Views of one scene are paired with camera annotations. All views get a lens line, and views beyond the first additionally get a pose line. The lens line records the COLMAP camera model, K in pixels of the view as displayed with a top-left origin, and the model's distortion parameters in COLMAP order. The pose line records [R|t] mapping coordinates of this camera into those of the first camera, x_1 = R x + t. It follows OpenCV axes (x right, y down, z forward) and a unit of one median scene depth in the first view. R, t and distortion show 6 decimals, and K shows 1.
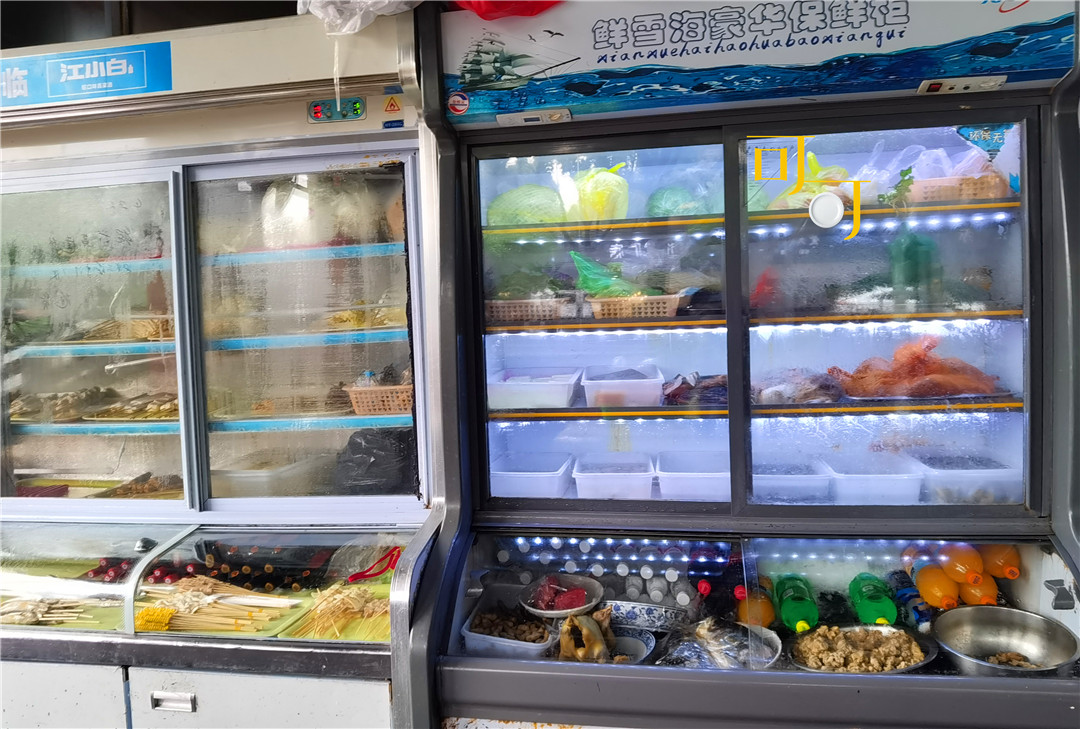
lens RADIAL K [[789.4, 0, 540.0], [0, 789.4, 364.5], [0, 0, 1]] dist [-0.002033, -0.000802]
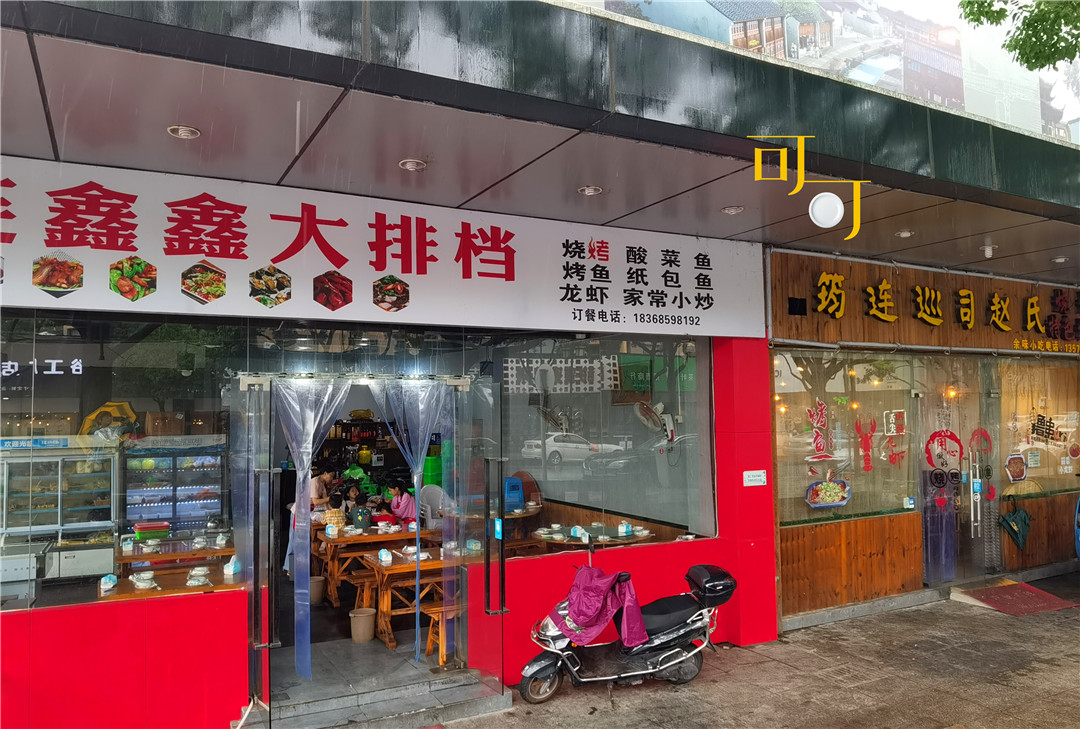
lens RADIAL K [[789.4, 0, 540.0], [0, 789.4, 364.5], [0, 0, 1]] dist [-0.002033, -0.000802]
pose [[0.781511, 0.056603, 0.621319, -1.384338], [0.011736, 0.994366, -0.105350, -0.314828], [-0.623781, 0.089624, 0.776444, -5.579527]]
